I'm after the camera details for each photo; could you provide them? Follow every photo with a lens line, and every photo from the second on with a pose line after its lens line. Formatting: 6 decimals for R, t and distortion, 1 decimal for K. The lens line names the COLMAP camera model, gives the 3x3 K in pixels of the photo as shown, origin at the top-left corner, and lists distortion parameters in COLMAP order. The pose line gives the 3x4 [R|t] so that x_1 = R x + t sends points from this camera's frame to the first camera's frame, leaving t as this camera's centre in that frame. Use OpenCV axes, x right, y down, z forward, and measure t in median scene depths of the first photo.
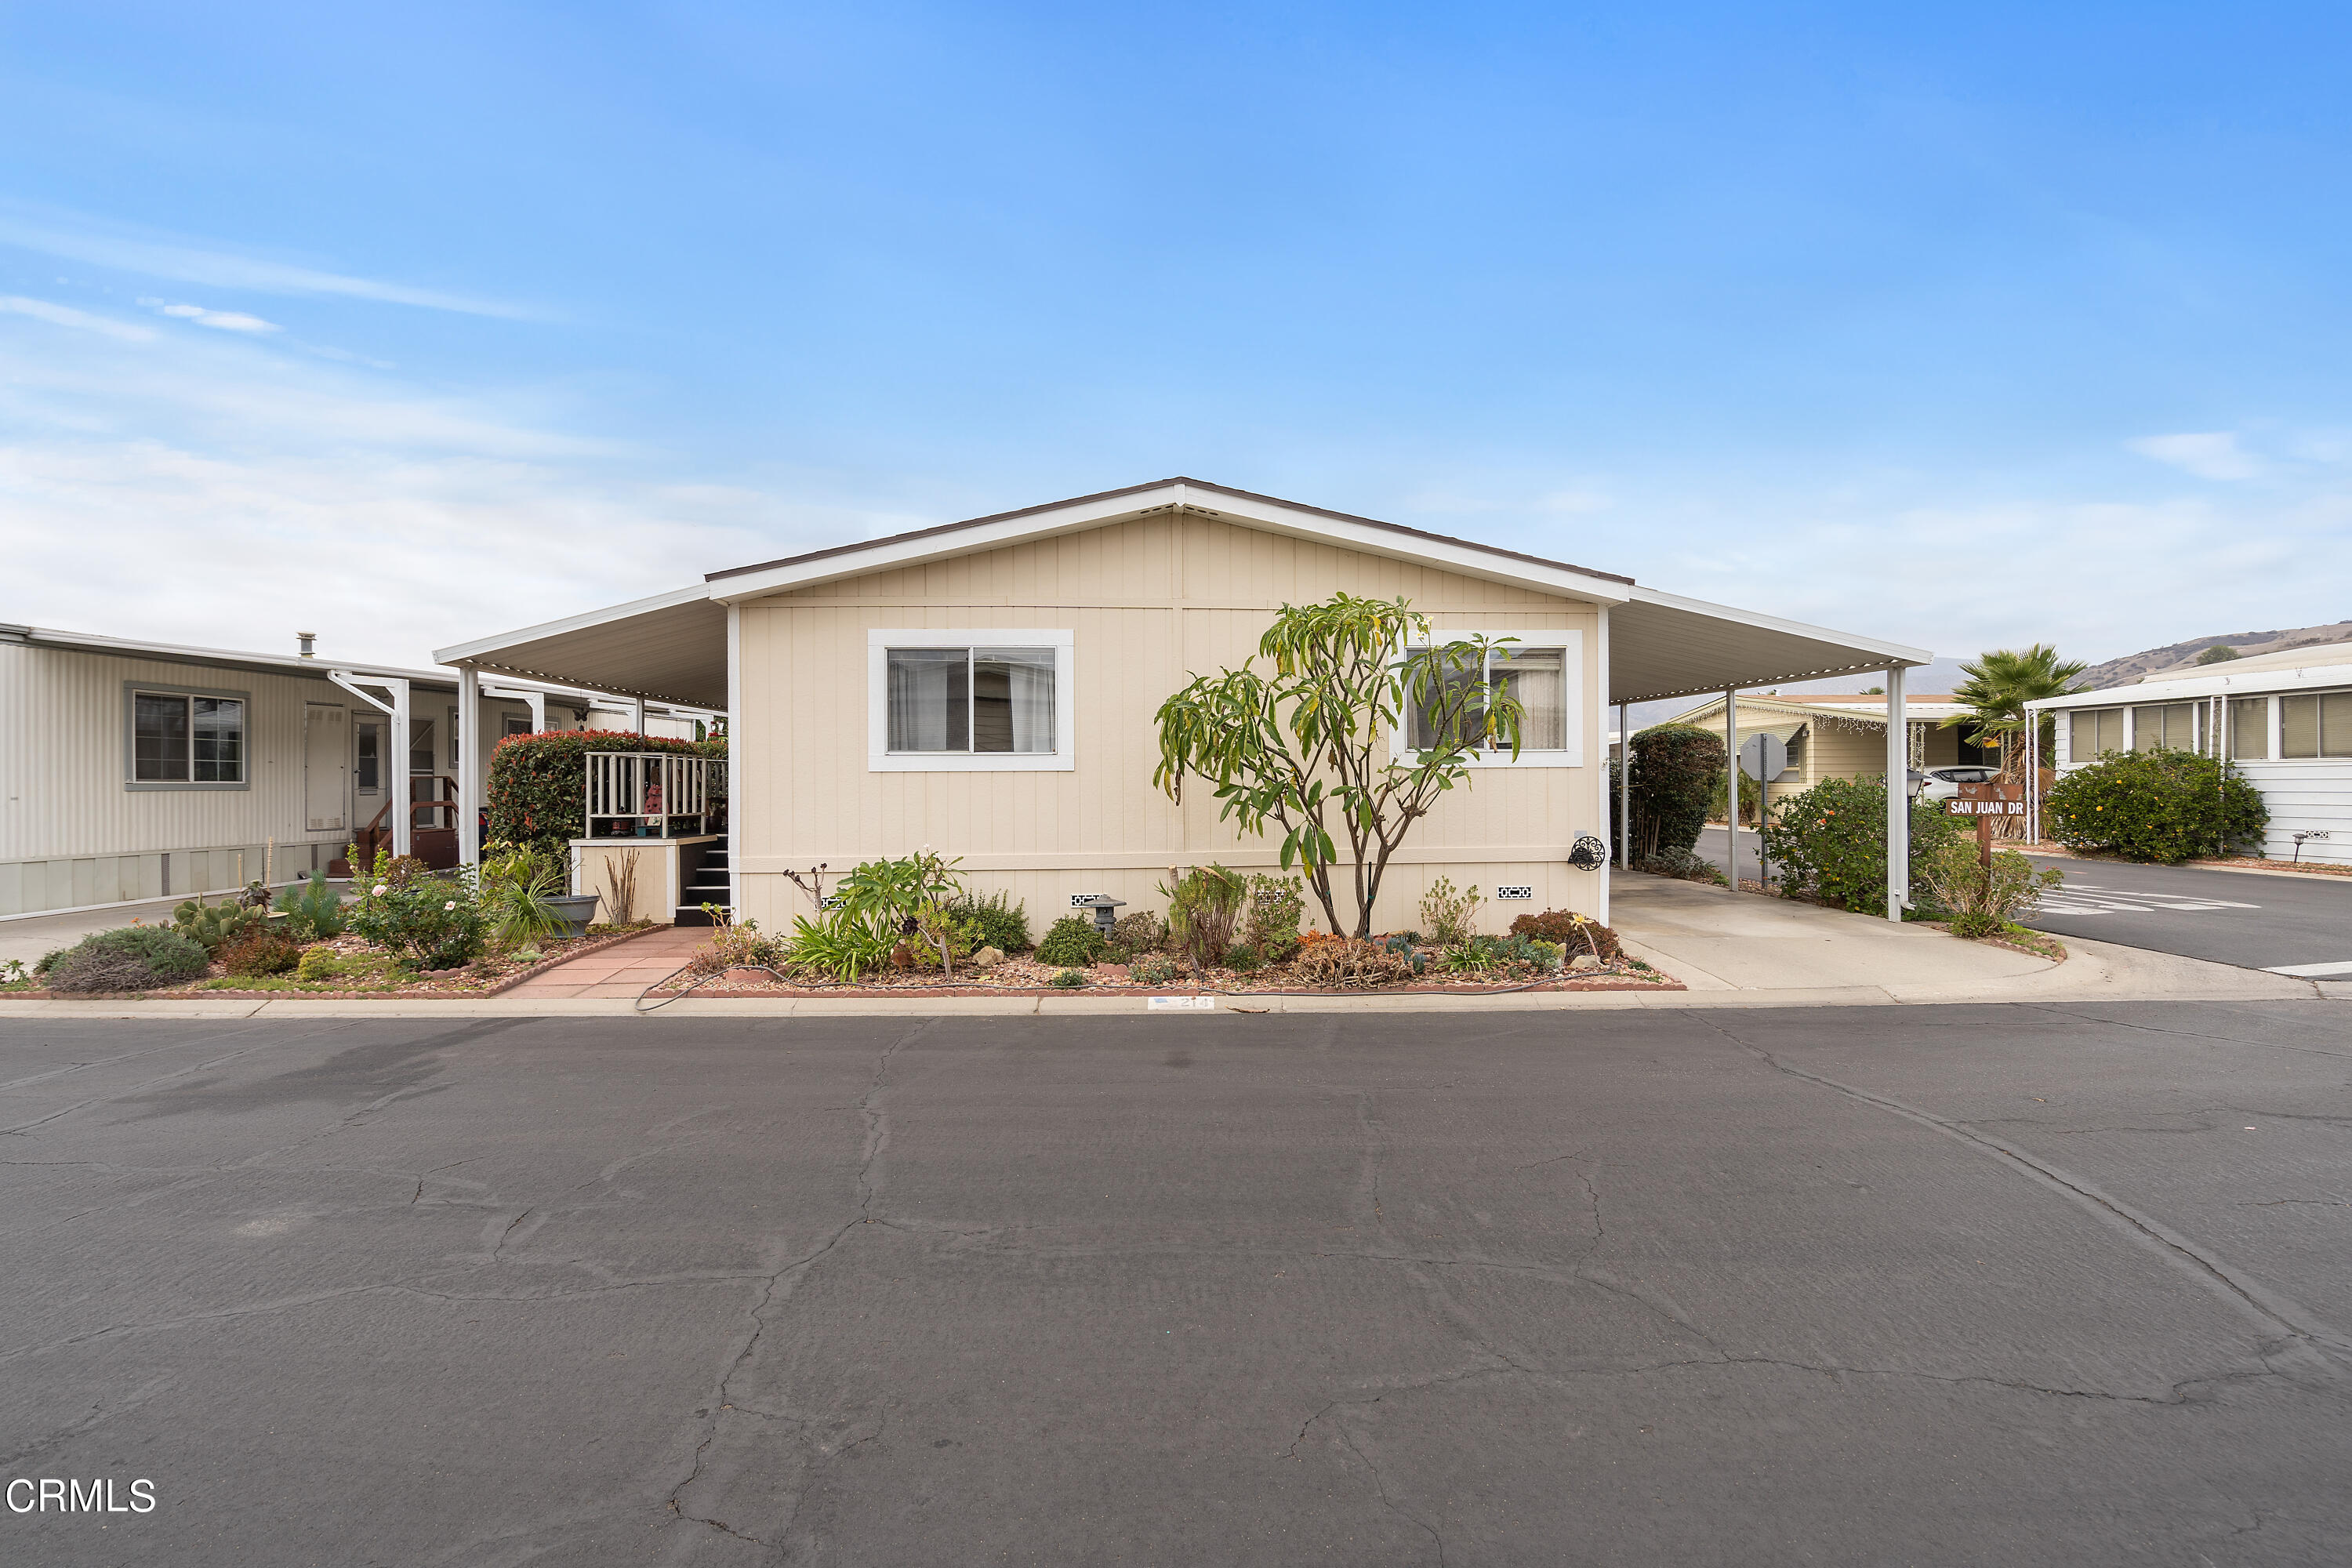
lens RADIAL K [[1068.5, 0, 1173.0], [0, 1068.5, 791.8], [0, 0, 1]] dist [-0.009265, 0.003717]
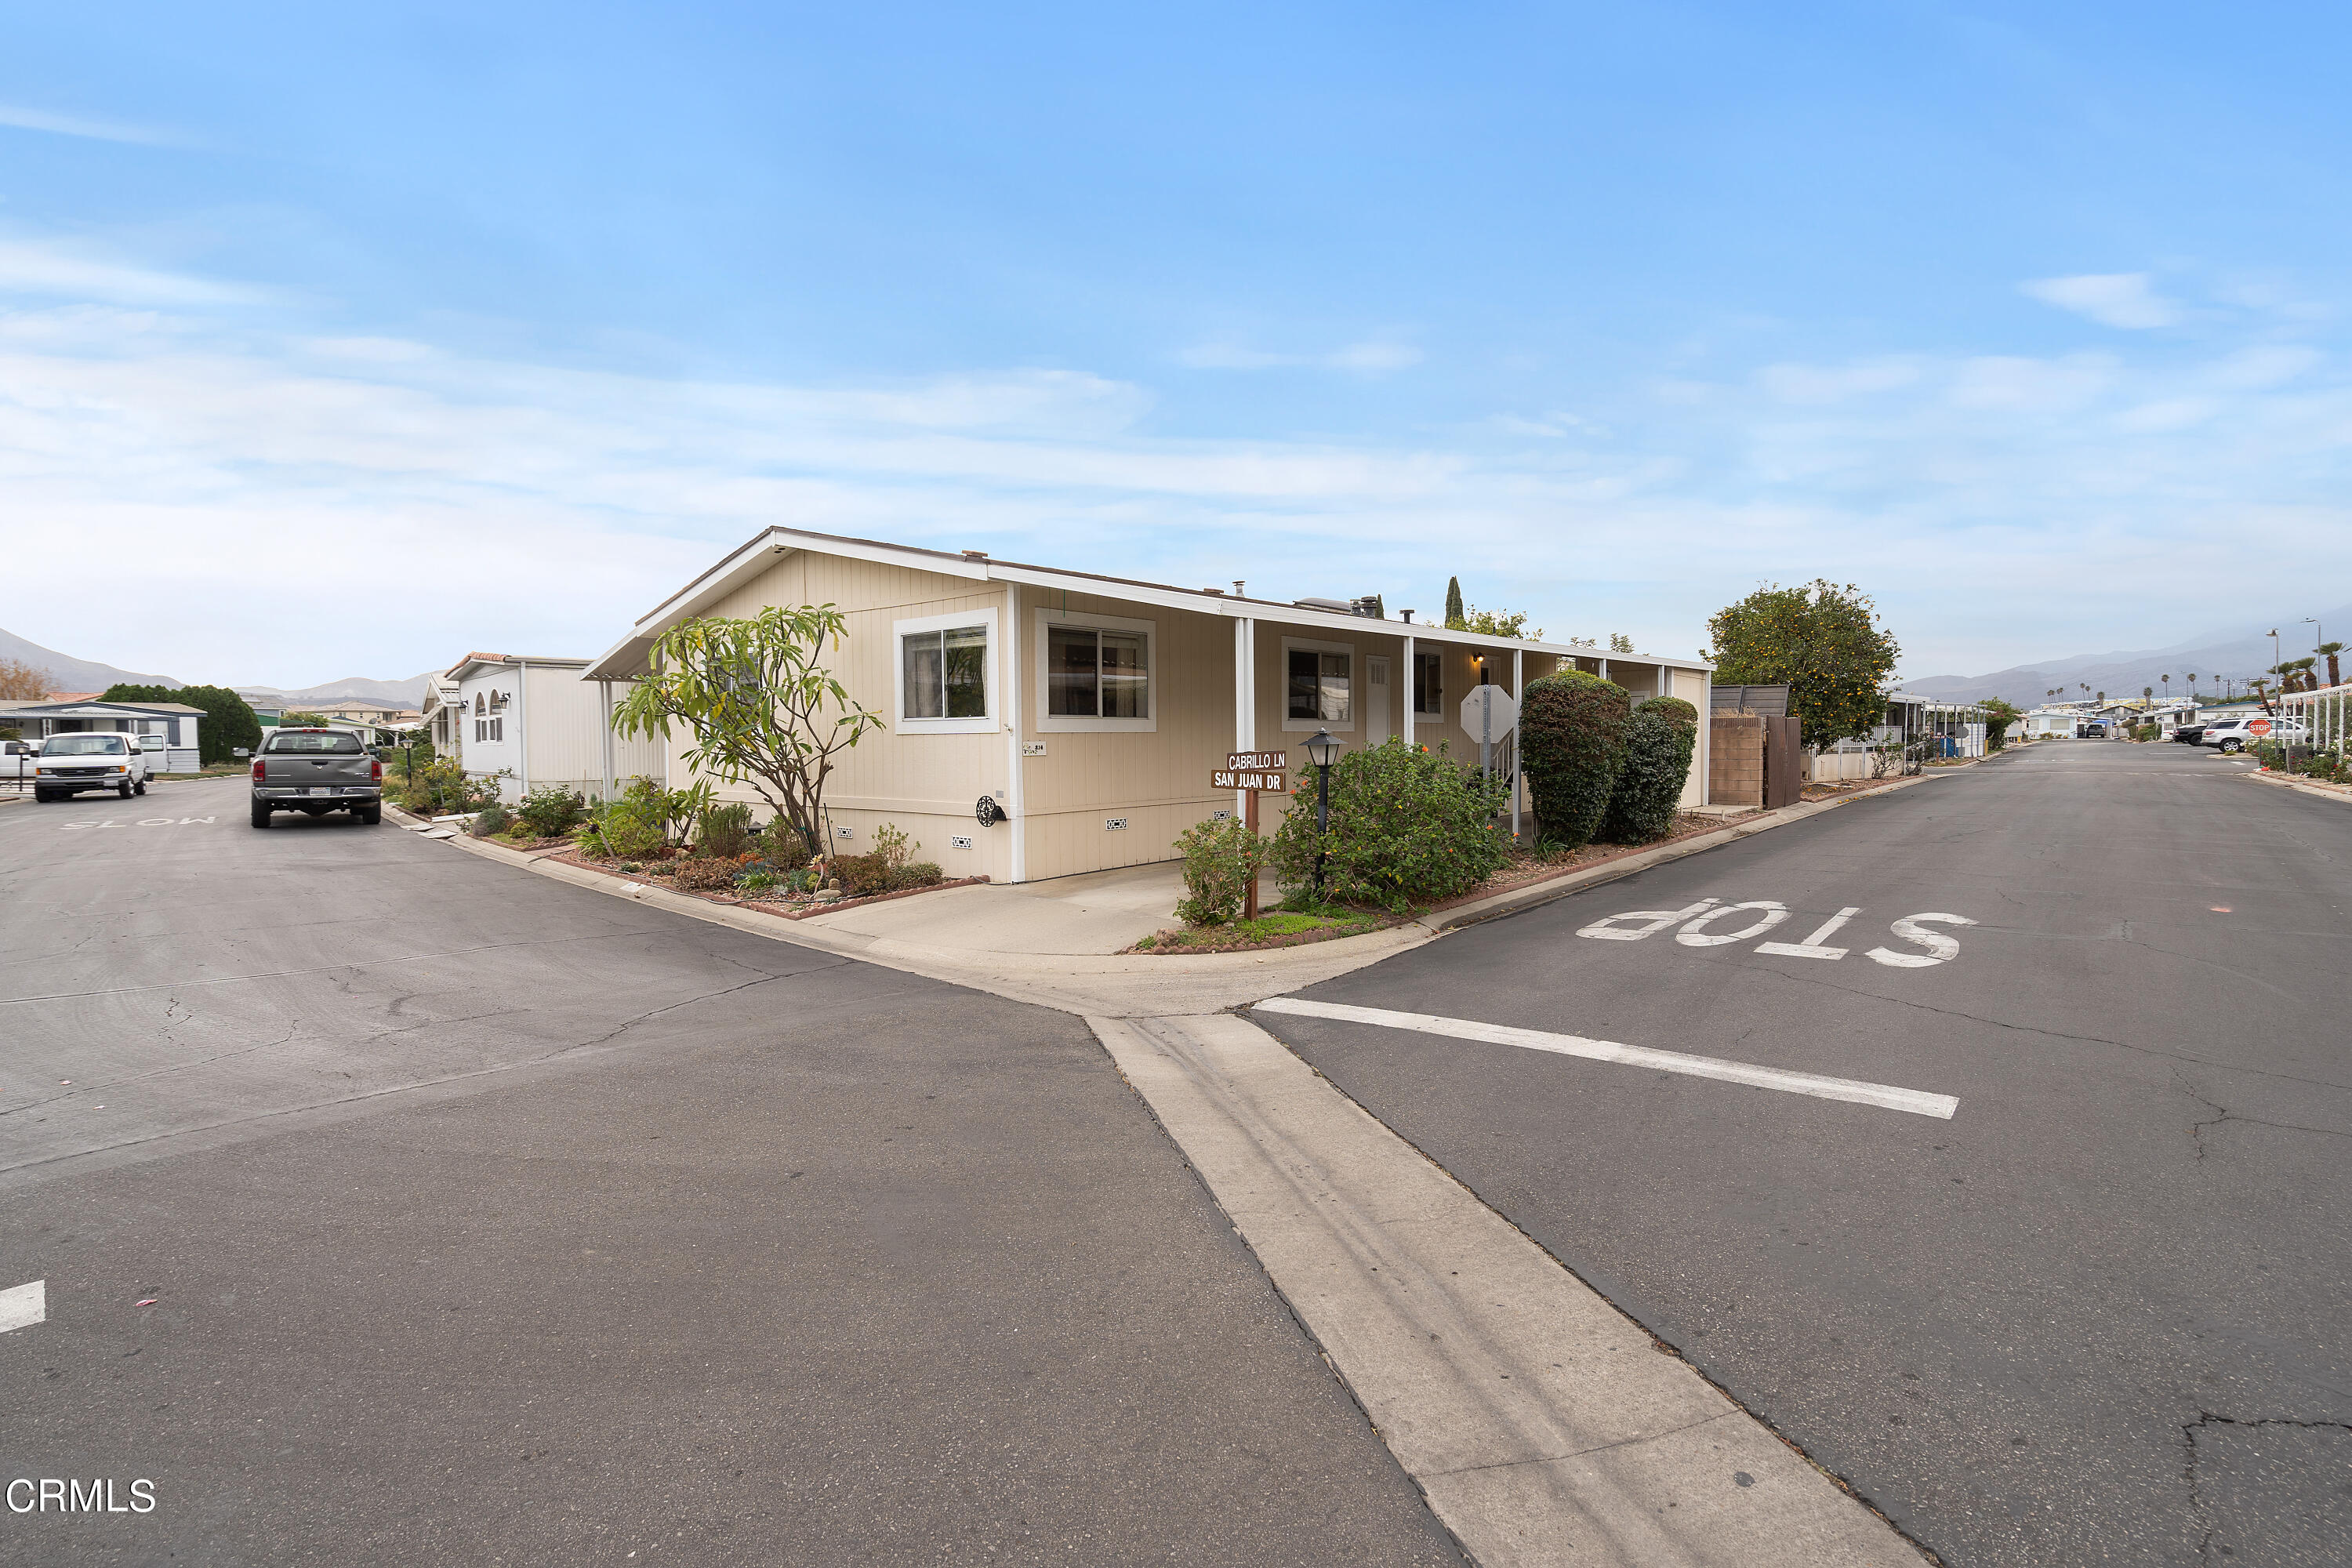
lens RADIAL K [[1068.5, 0, 1172.7], [0, 1068.5, 769.5], [0, 0, 1]] dist [-0.009265, 0.003717]
pose [[0.716405, 0.022886, -0.697310, 1.318041], [-0.003044, 0.999555, 0.029678, -0.019505], [0.697678, -0.019139, 0.716155, 0.347680]]
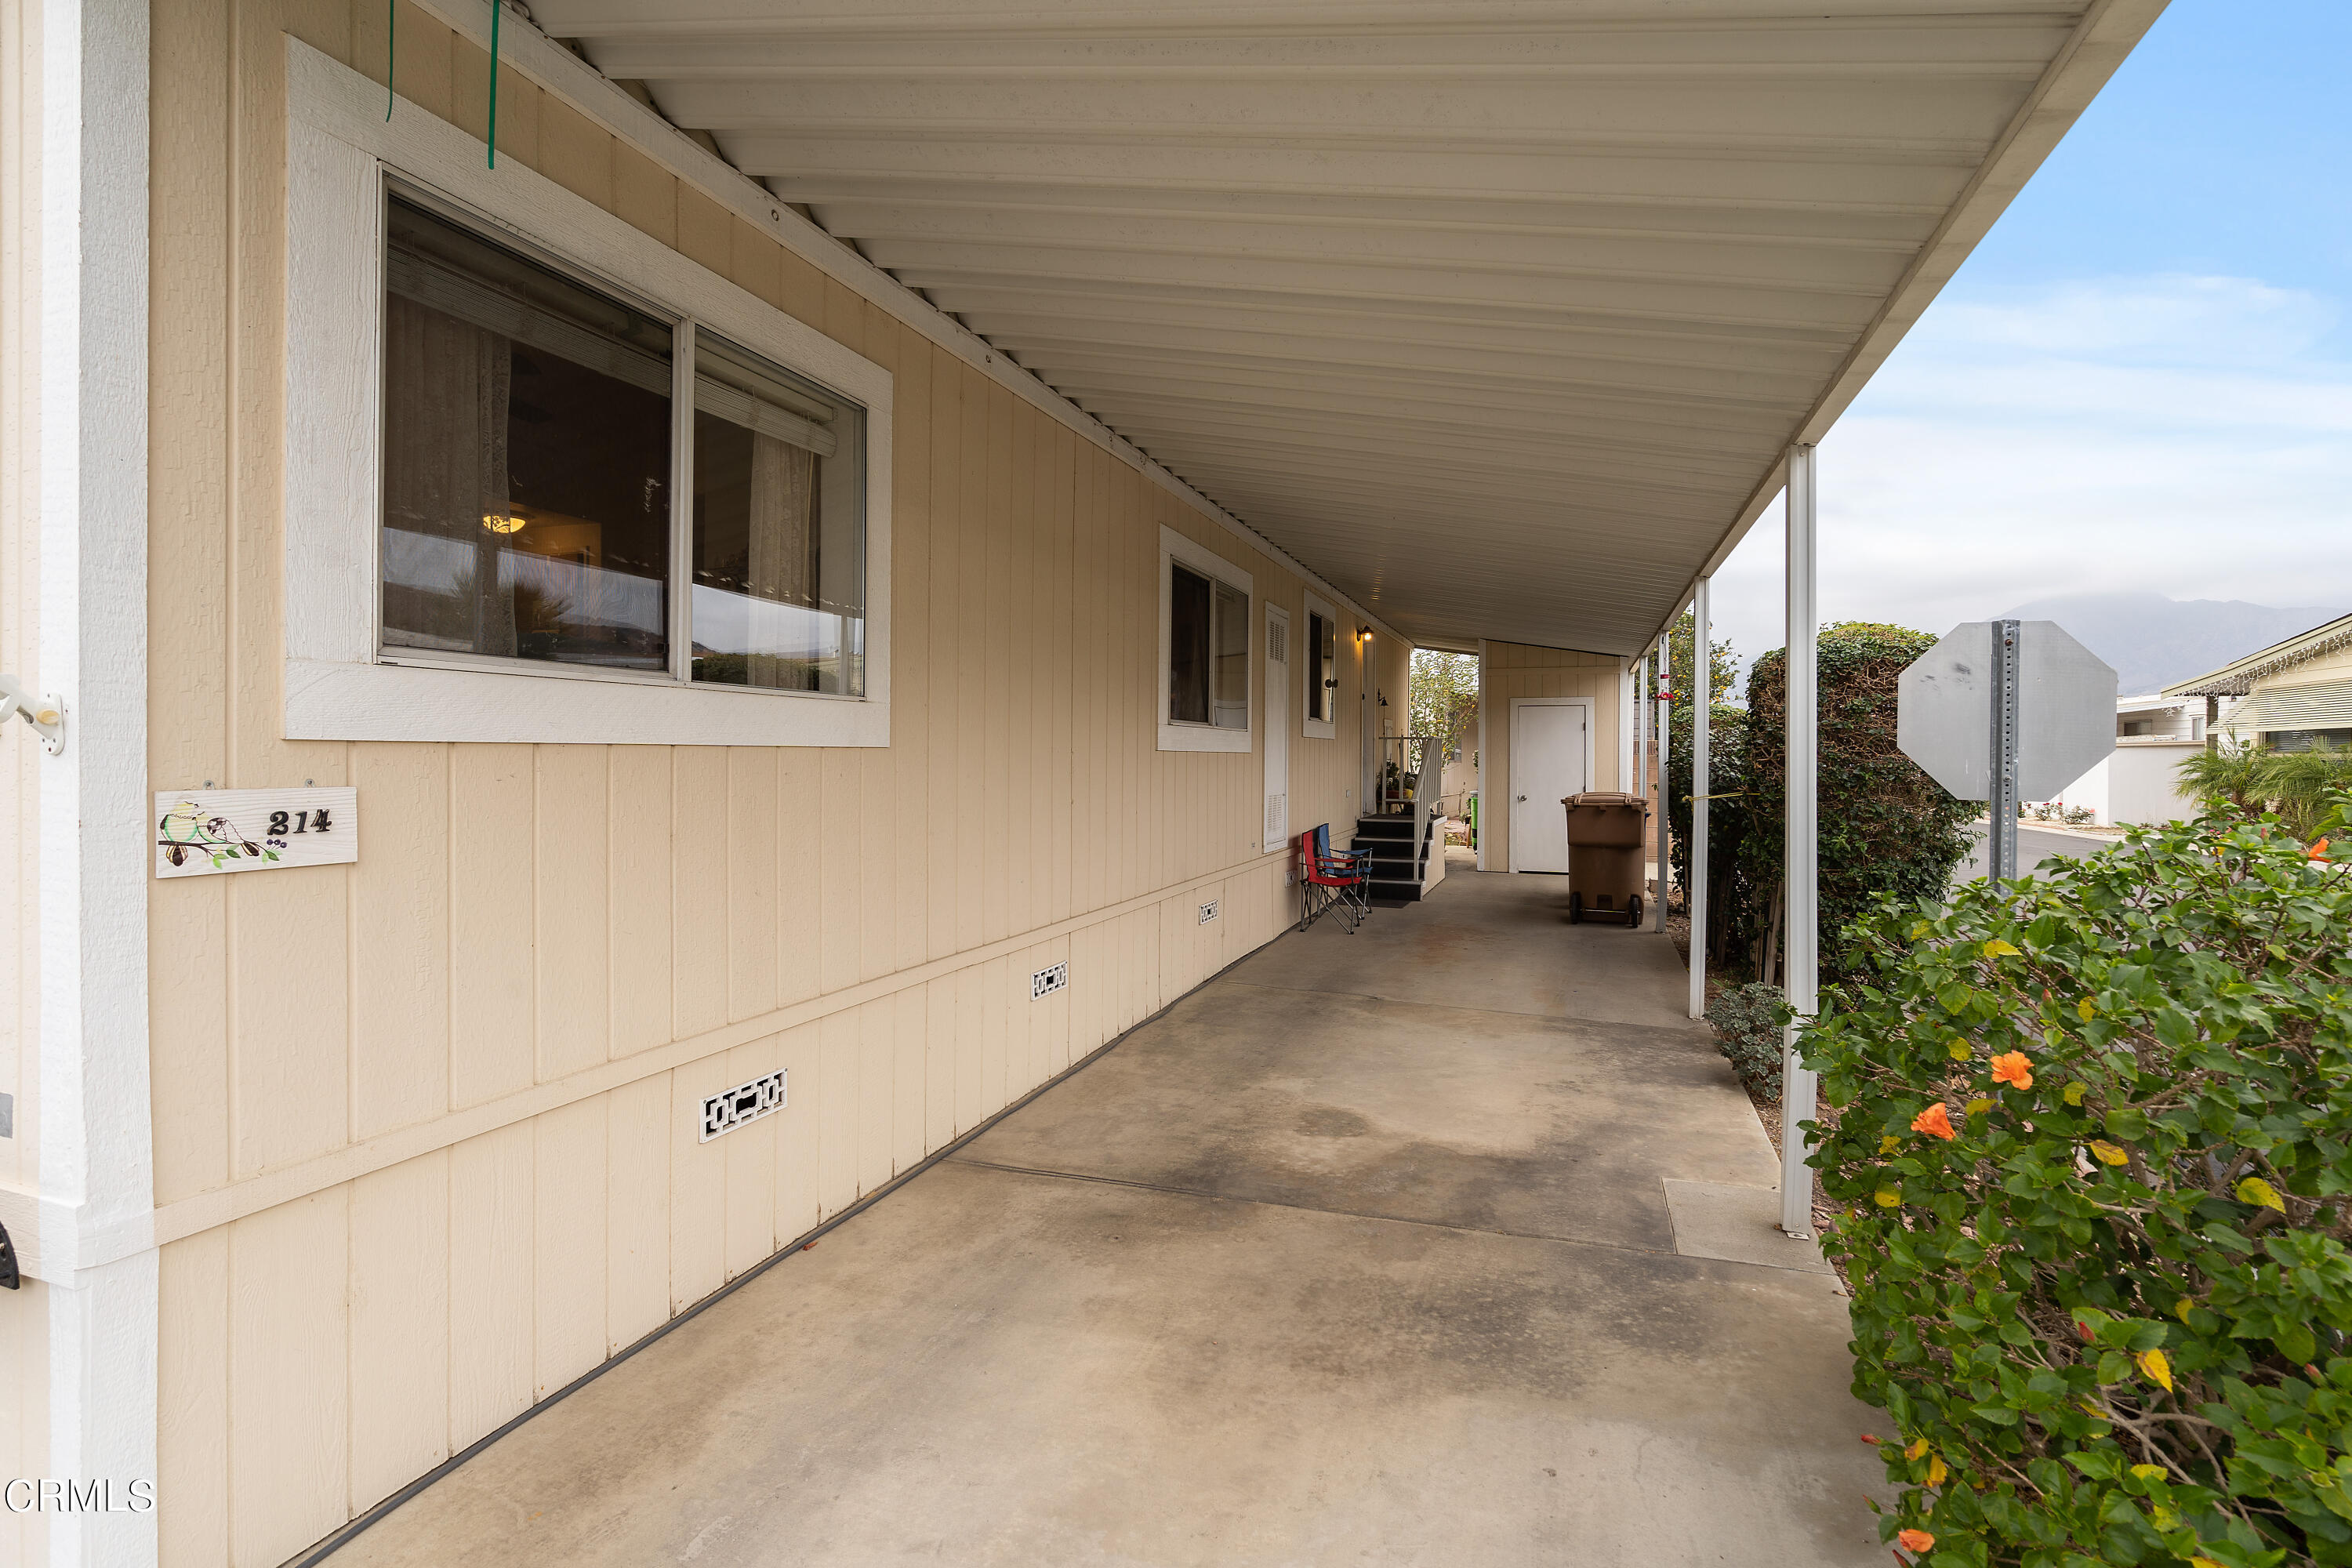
lens RADIAL K [[1068.5, 0, 1173.9], [0, 1068.5, 763.6], [0, 0, 1]] dist [-0.009265, 0.003717]
pose [[0.913604, 0.018876, -0.406166, 0.654000], [-0.018225, 0.999819, 0.005472, -0.024066], [0.406196, 0.002403, 0.913783, 0.948544]]
